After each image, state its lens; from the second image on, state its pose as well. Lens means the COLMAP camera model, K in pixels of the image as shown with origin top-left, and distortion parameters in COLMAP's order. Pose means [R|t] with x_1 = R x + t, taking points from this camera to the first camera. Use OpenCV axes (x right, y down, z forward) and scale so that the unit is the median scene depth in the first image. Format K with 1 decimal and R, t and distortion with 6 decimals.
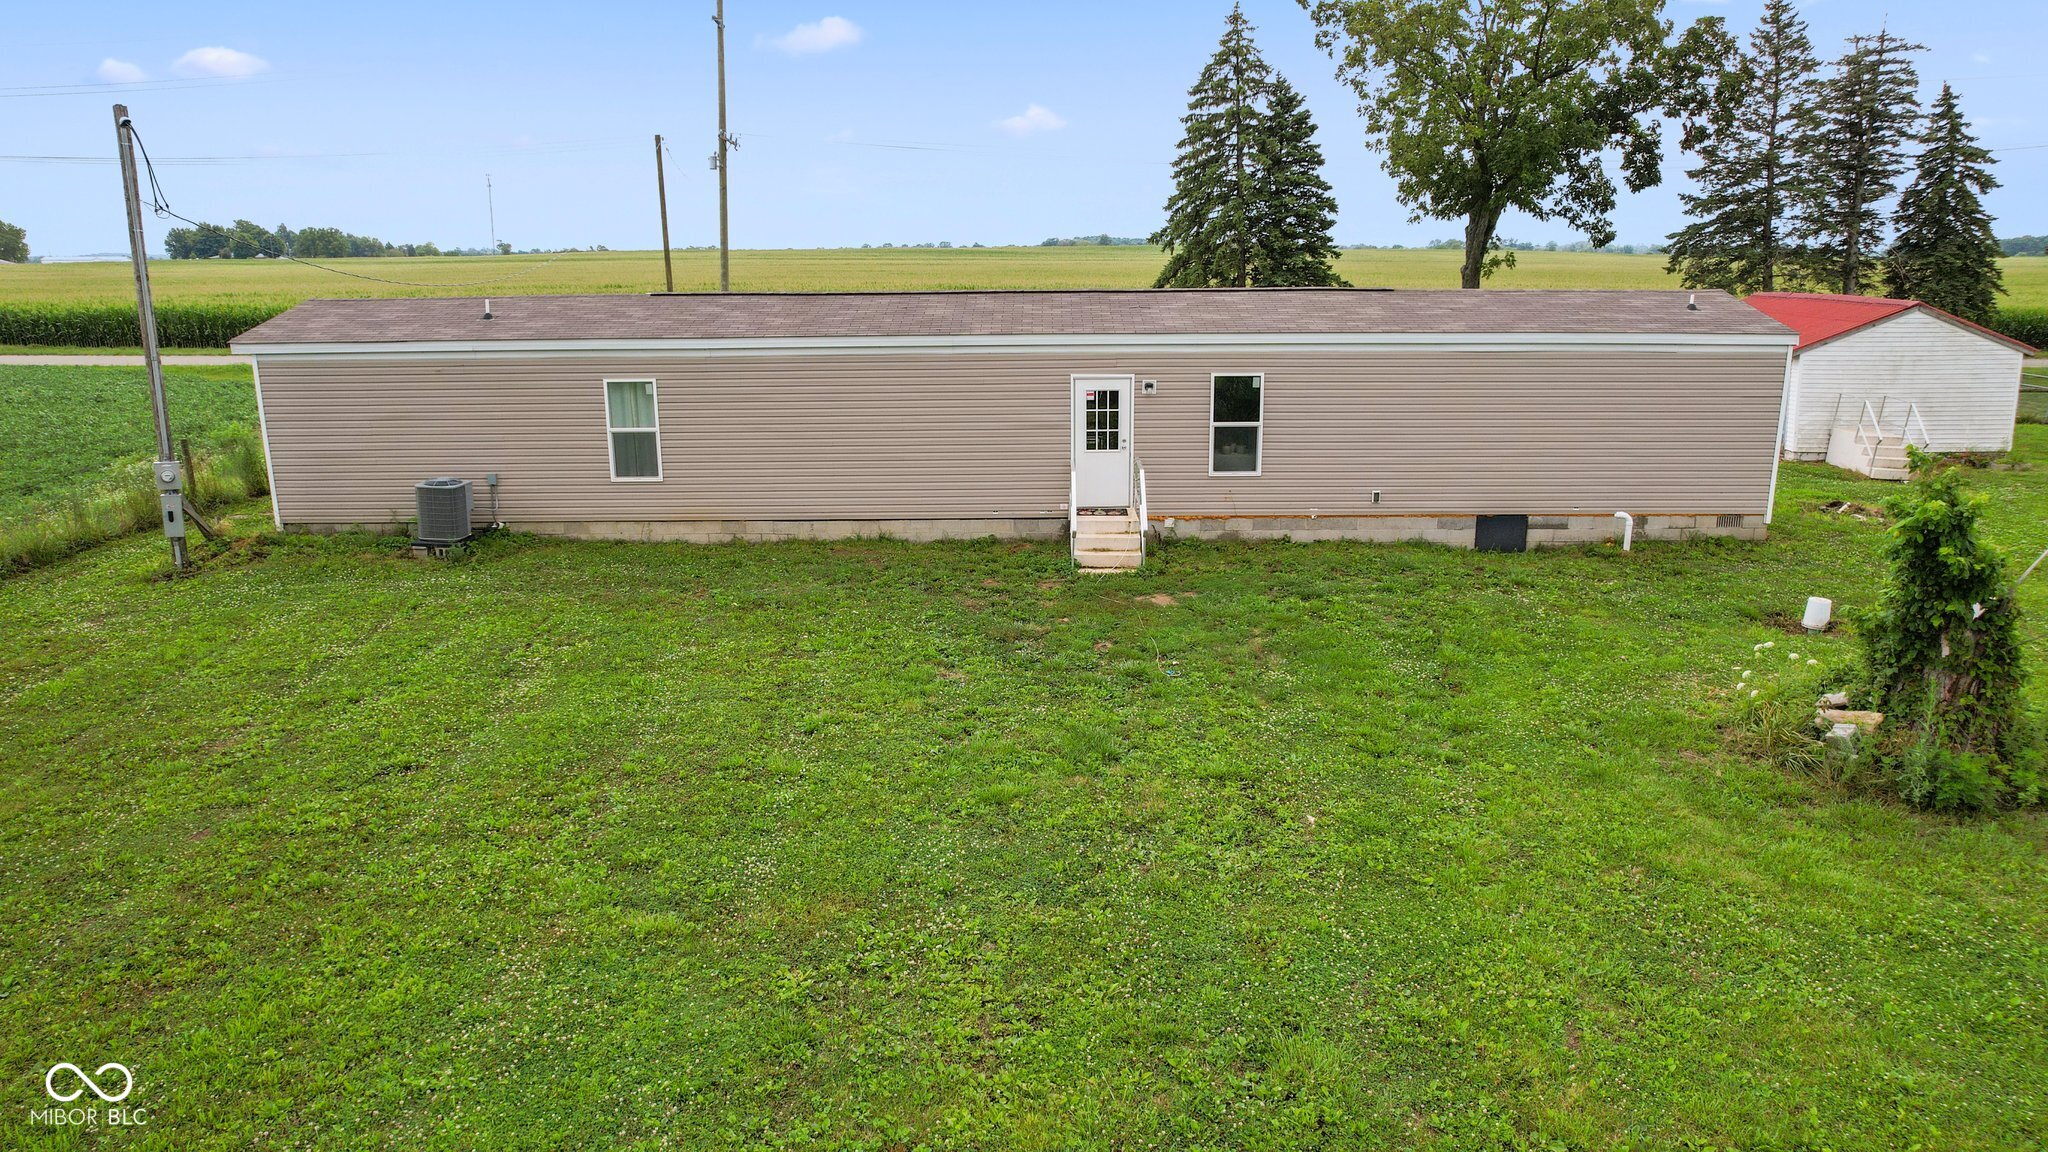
lens RADIAL K [[1305.1, 0, 1021.8], [0, 1305.1, 570.7], [0, 0, 1]] dist [-0.043793, 0.016576]
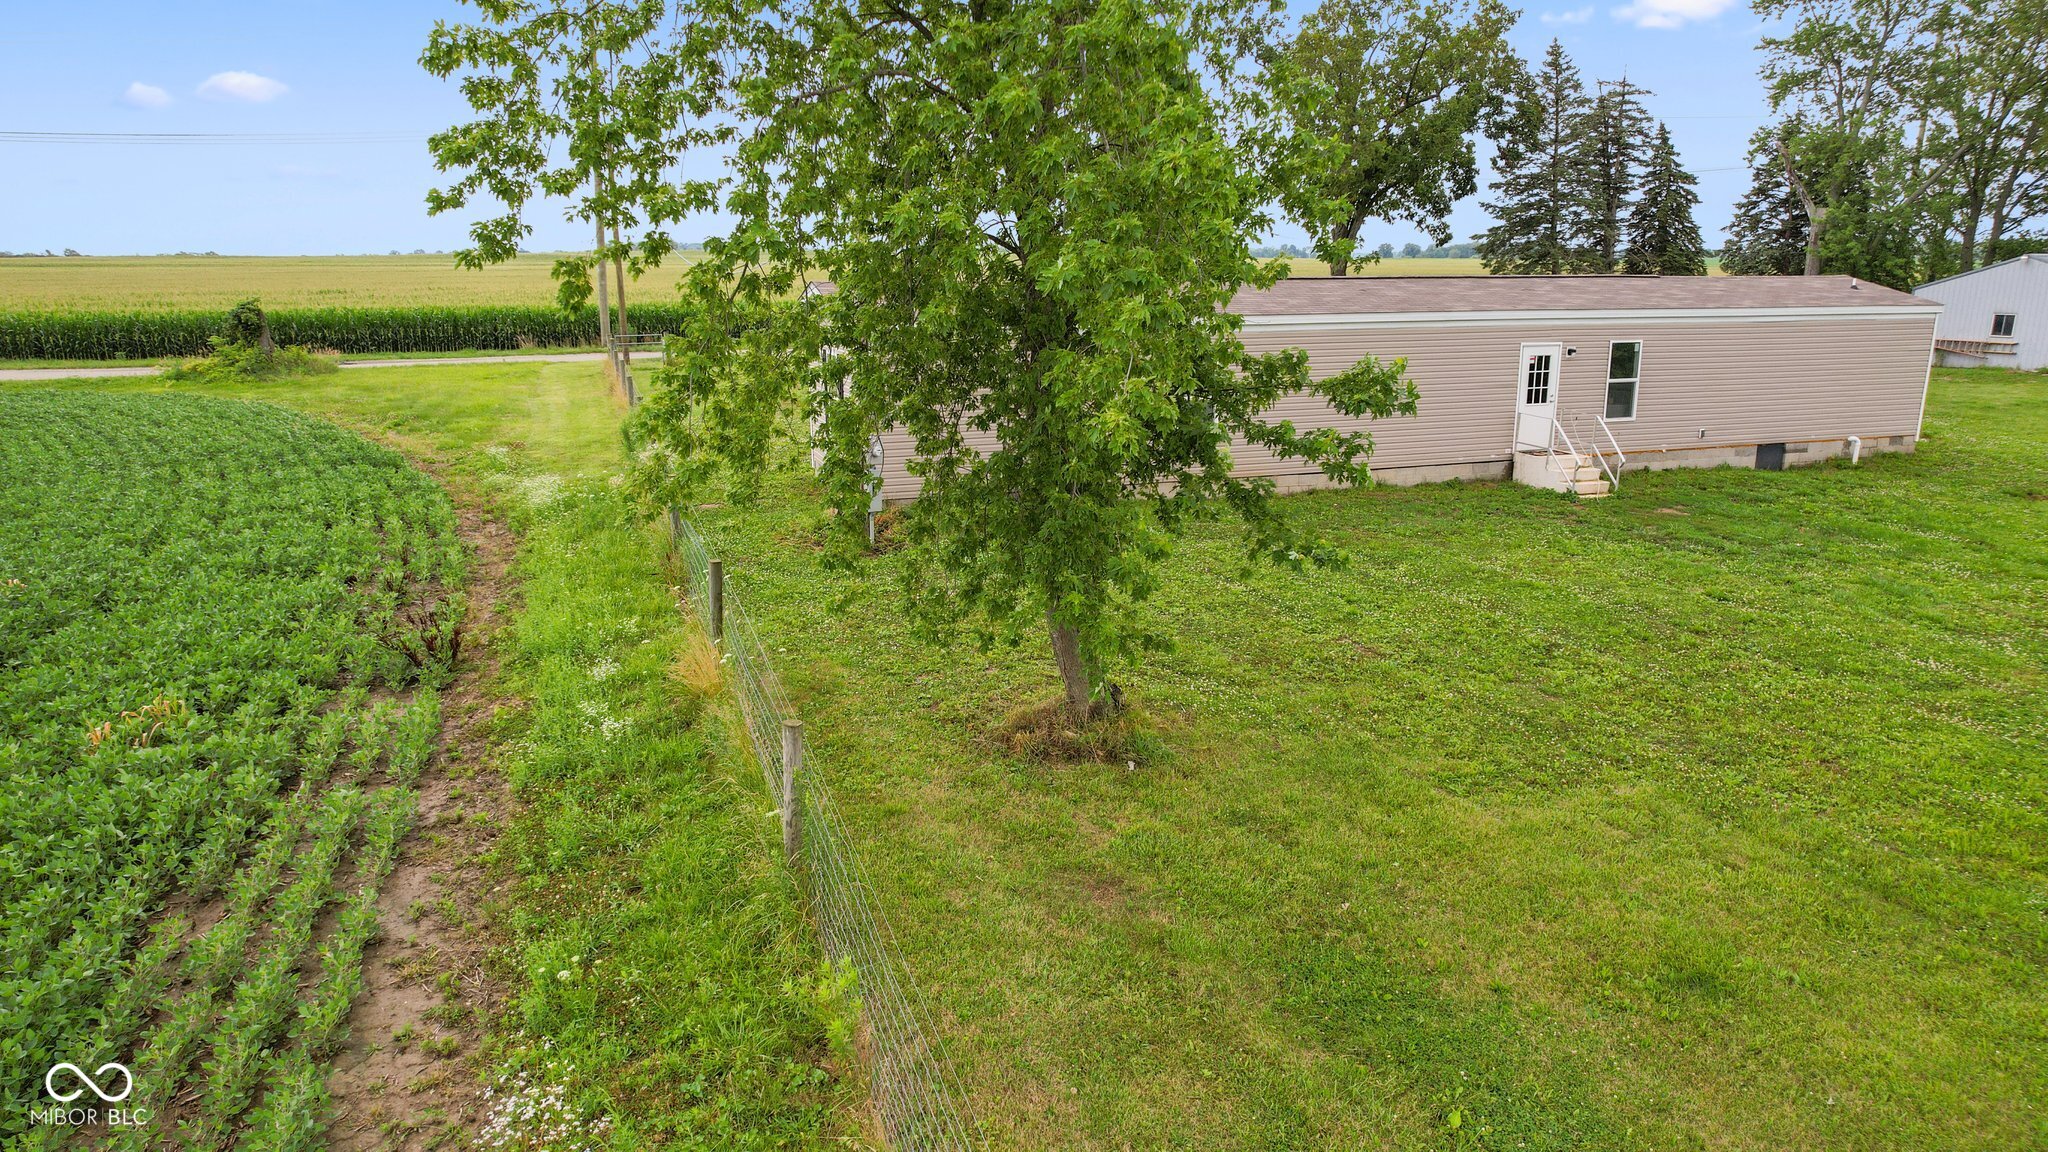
lens RADIAL K [[1305.1, 0, 1028.3], [0, 1305.1, 588.5], [0, 0, 1]] dist [-0.043793, 0.016576]
pose [[0.934030, -0.079862, 0.348152, -0.367841], [0.075149, 0.996806, 0.027044, 0.005840], [-0.349200, 0.000904, 0.937048, 0.005201]]
